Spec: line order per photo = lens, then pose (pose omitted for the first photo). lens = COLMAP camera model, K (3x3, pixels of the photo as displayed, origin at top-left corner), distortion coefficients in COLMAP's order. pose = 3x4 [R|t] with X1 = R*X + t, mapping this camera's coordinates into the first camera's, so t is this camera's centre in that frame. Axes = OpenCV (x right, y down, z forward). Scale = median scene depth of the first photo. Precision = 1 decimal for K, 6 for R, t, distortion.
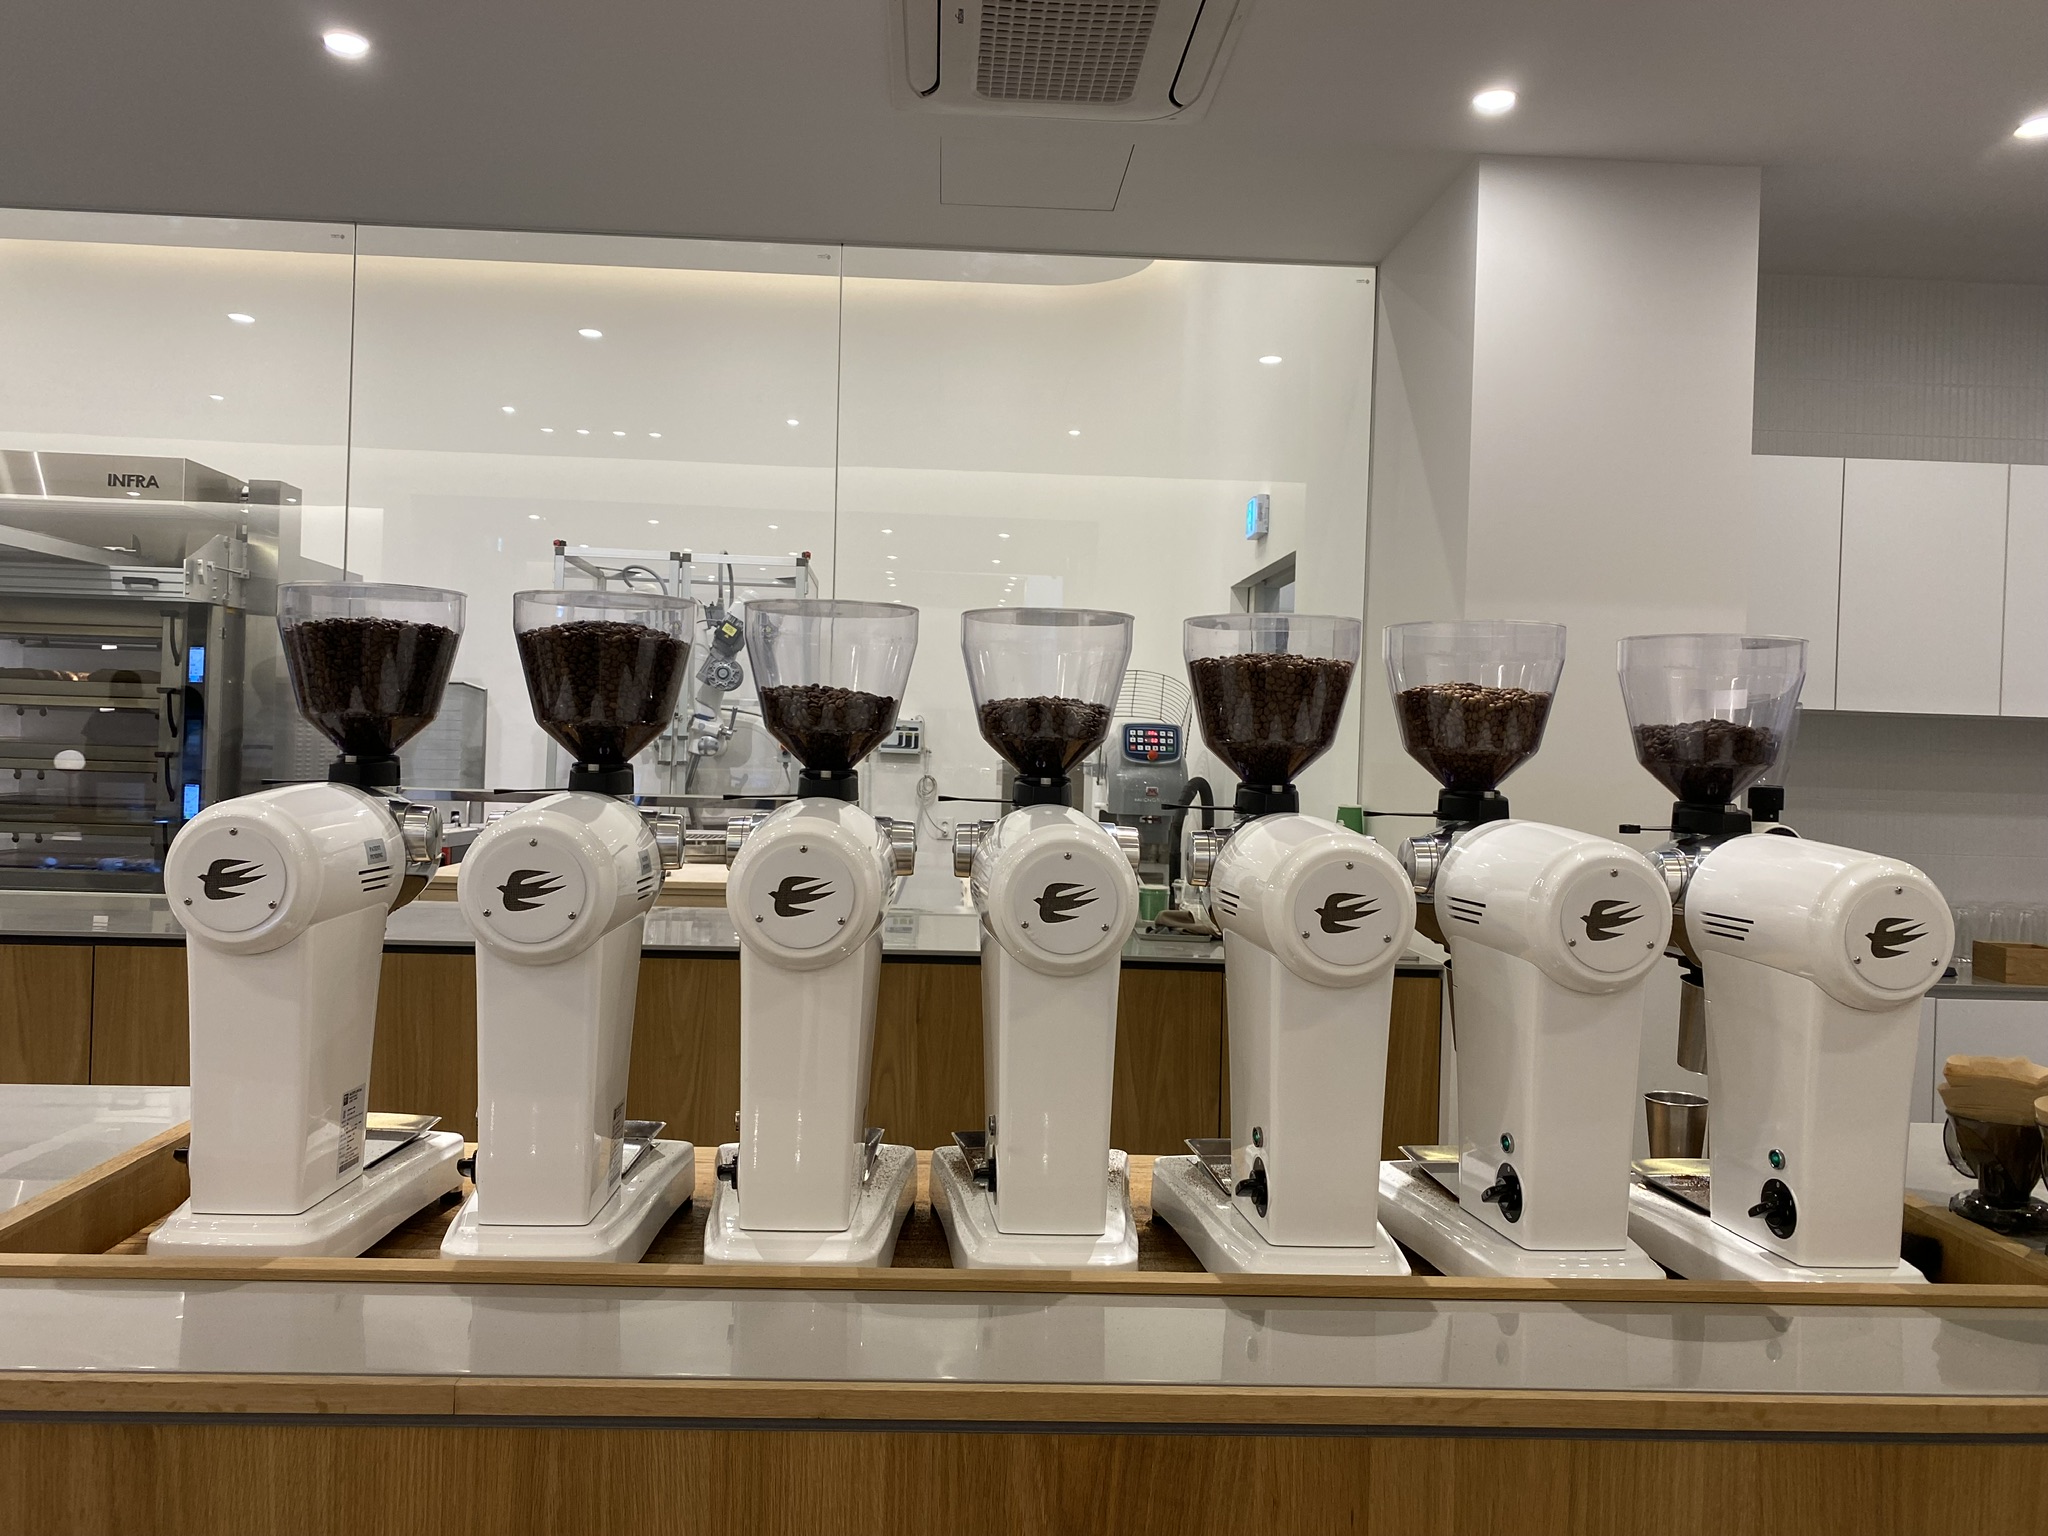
lens RADIAL K [[1573.1, 0, 1024.0], [0, 1573.1, 768.0], [0, 0, 1]] dist [0.027861, -0.003407]
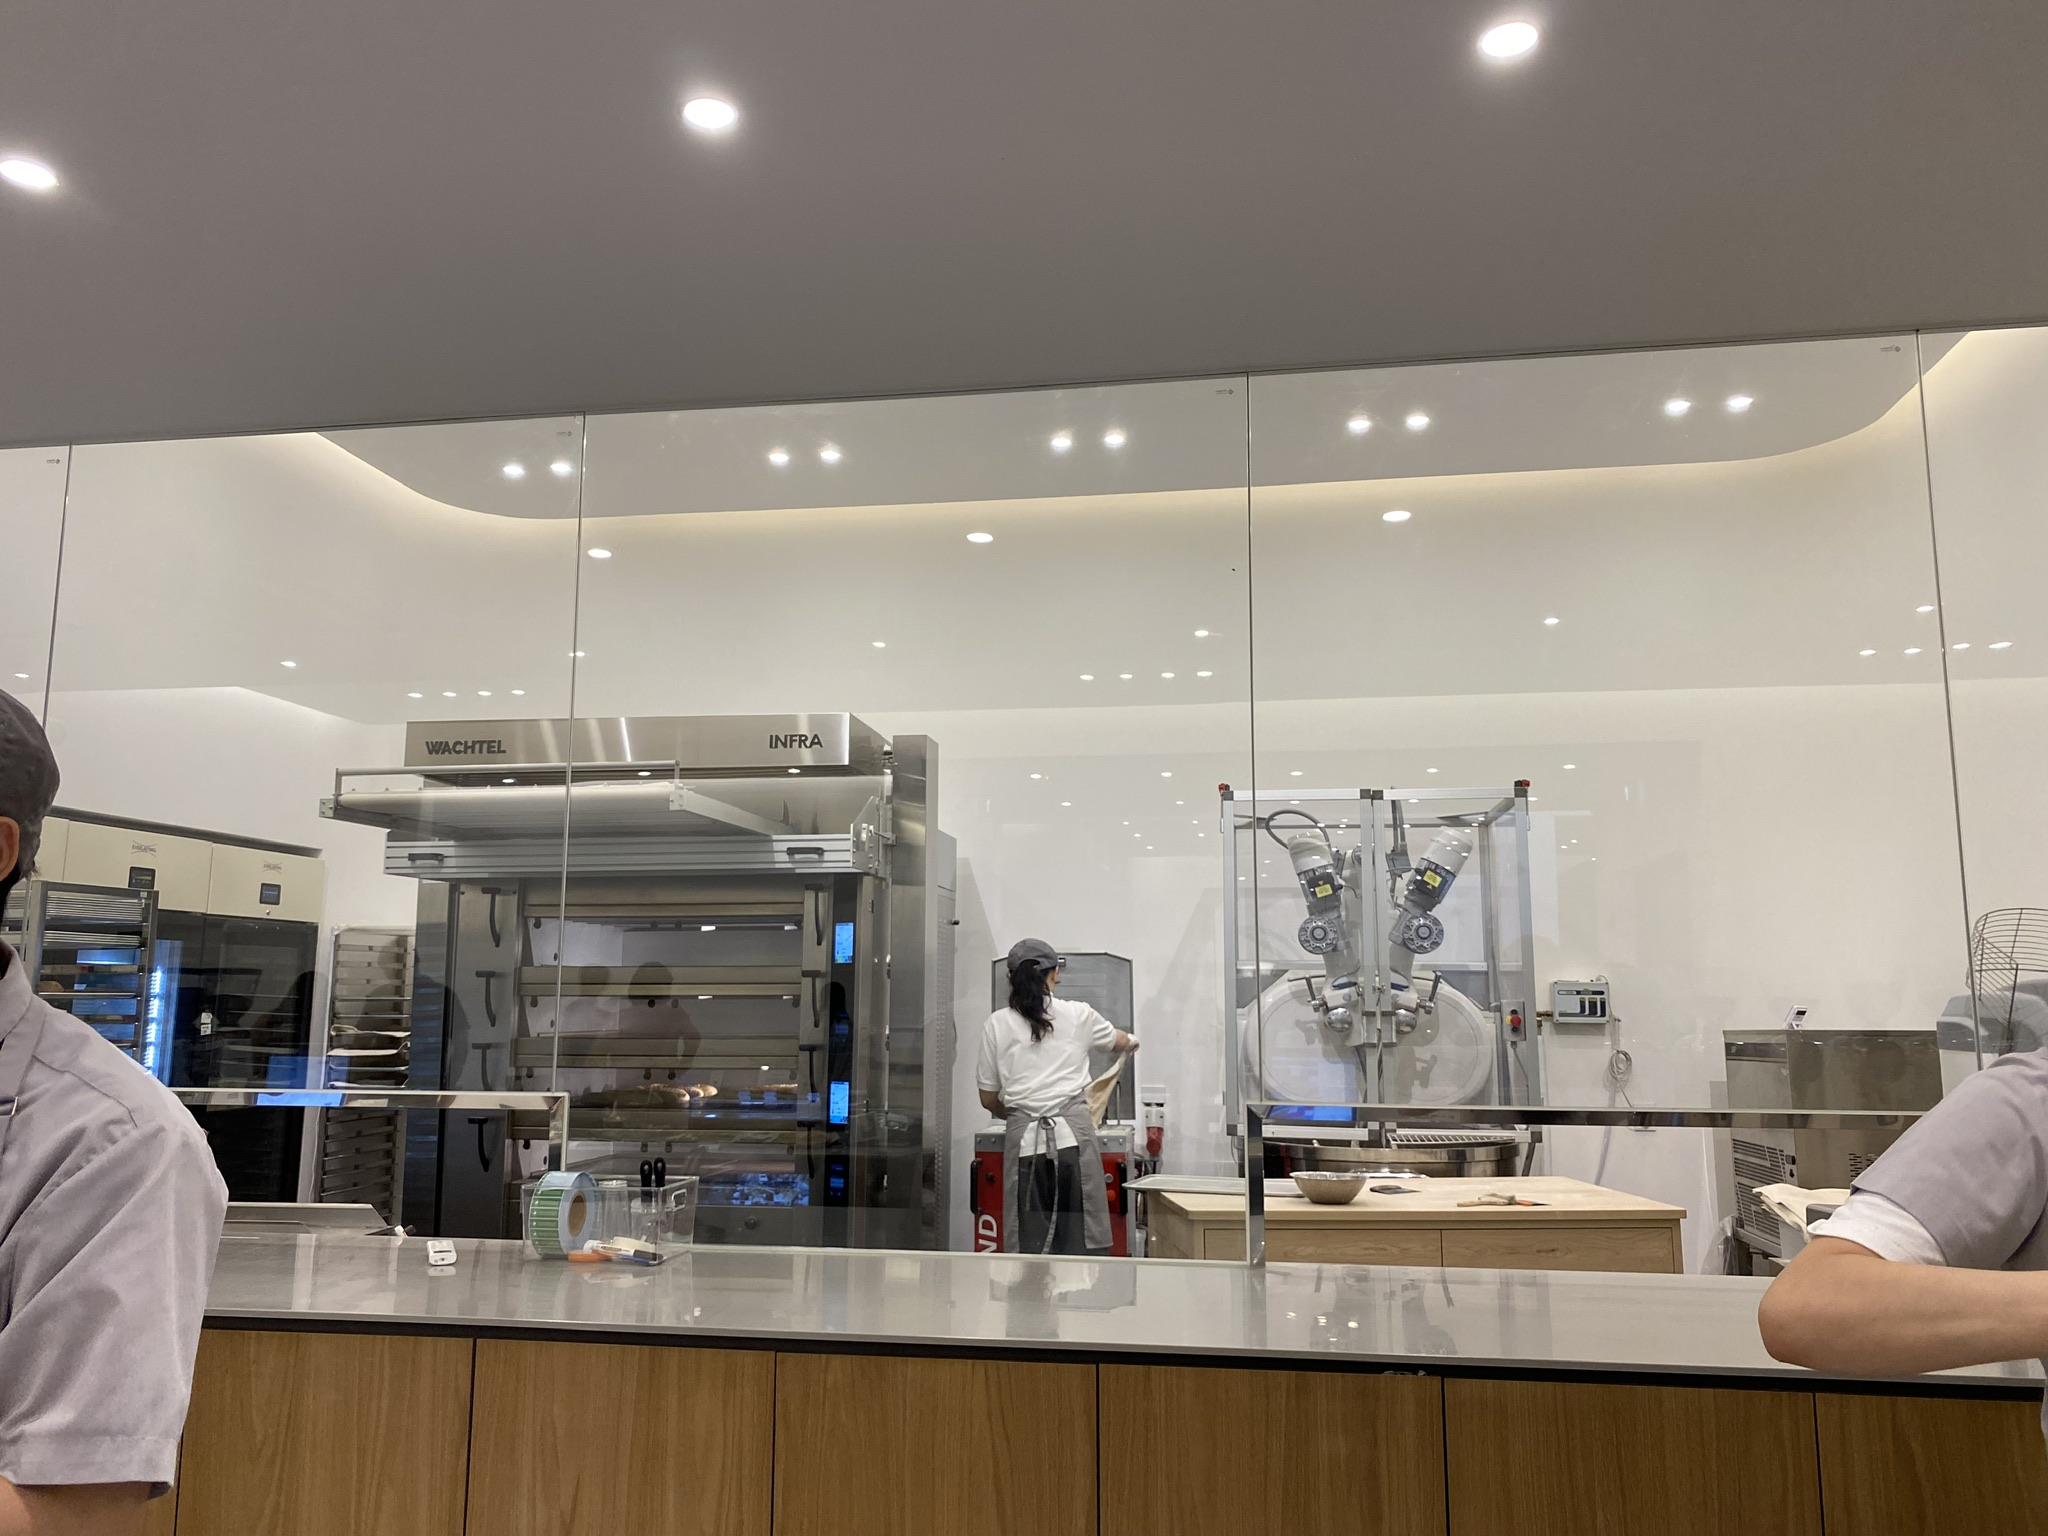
lens RADIAL K [[1573.1, 0, 1024.0], [0, 1573.1, 768.0], [0, 0, 1]] dist [0.027861, -0.003407]
pose [[0.978892, -0.055644, -0.196655, -0.246068], [0.023089, 0.986172, -0.164107, -0.015376], [0.203067, 0.156102, 0.966641, 0.157112]]
